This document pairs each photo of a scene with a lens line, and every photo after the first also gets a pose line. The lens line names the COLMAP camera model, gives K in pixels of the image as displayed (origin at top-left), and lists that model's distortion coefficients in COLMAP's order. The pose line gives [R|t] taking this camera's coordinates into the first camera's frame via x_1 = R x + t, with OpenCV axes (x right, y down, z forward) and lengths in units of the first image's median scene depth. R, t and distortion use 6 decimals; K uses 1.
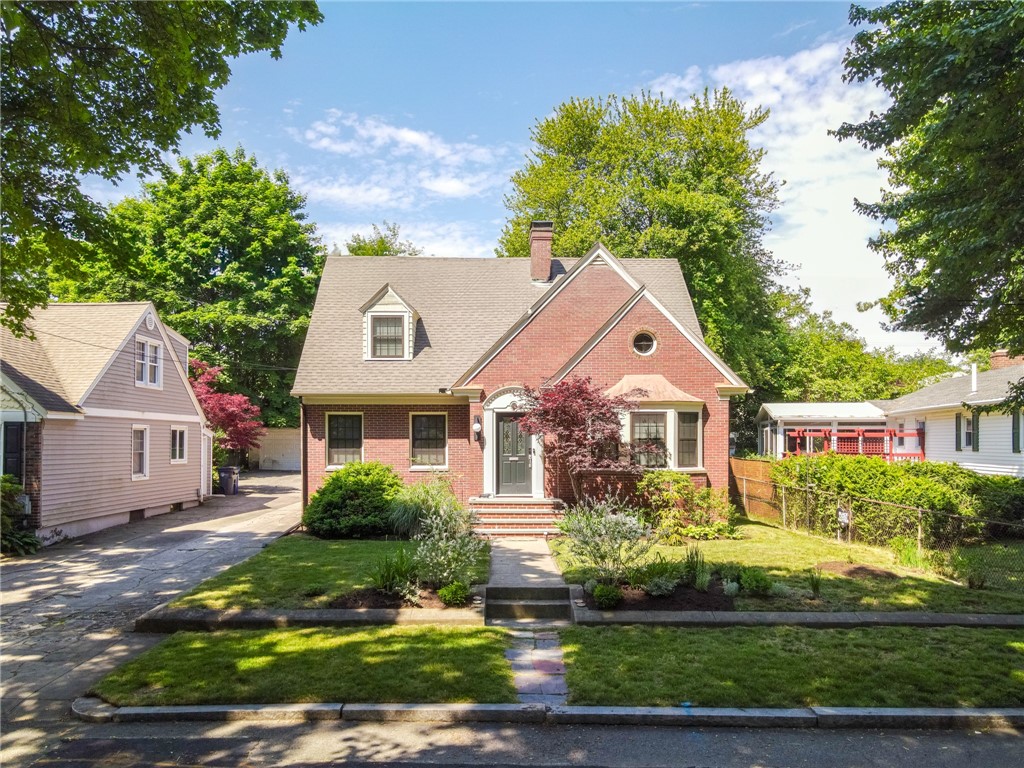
lens RADIAL K [[807.0, 0, 512.2], [0, 807.0, 409.0], [0, 0, 1]] dist [-0.012931, 0.003254]
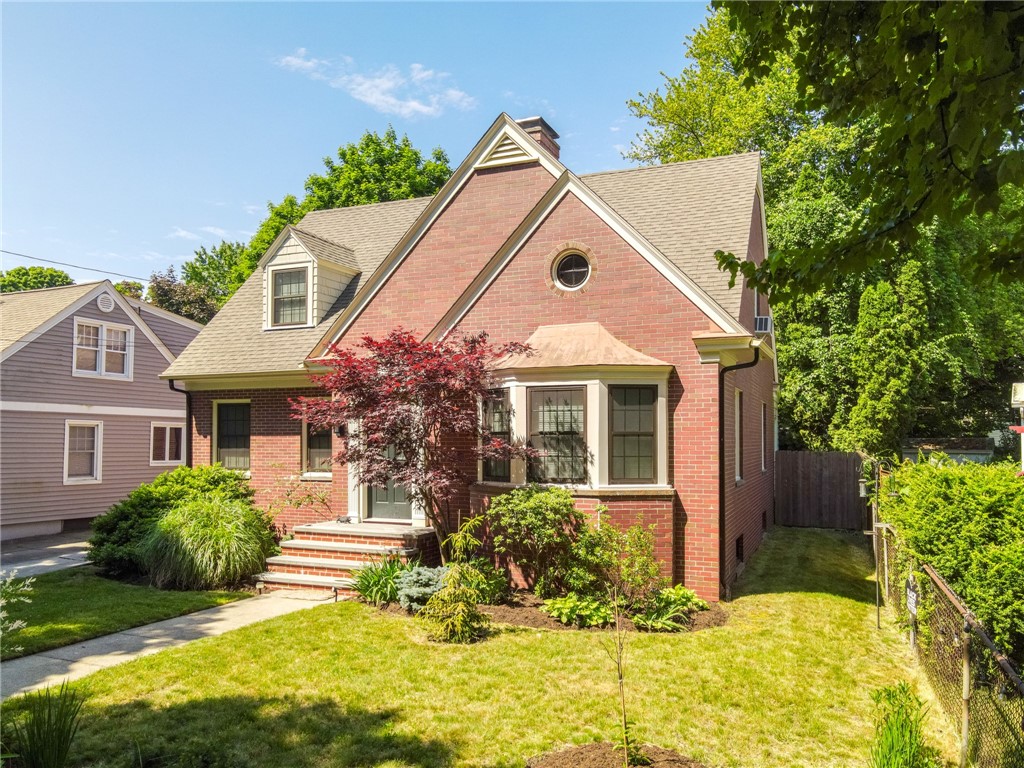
lens RADIAL K [[807.0, 0, 512.2], [0, 807.0, 409.0], [0, 0, 1]] dist [-0.012931, 0.003254]
pose [[0.910680, -0.014471, -0.412860, 0.336192], [0.010476, 0.999874, -0.011938, 0.023827], [0.412981, 0.006546, 0.910716, 0.412379]]
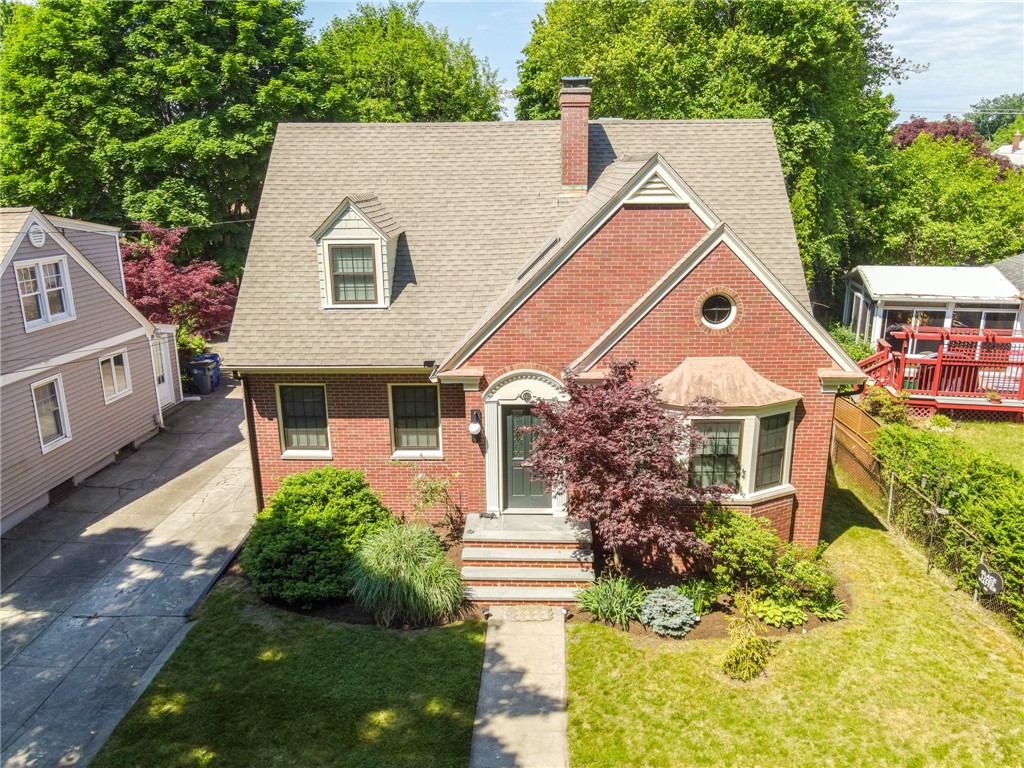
lens RADIAL K [[796.5, 0, 526.8], [0, 796.5, 398.3], [0, 0, 1]] dist [0.001928, 0.000925]
pose [[0.998841, 0.008769, -0.047319, 0.032715], [0.006096, 0.952285, 0.305151, -0.199439], [0.047737, -0.305086, 0.951128, 0.306941]]
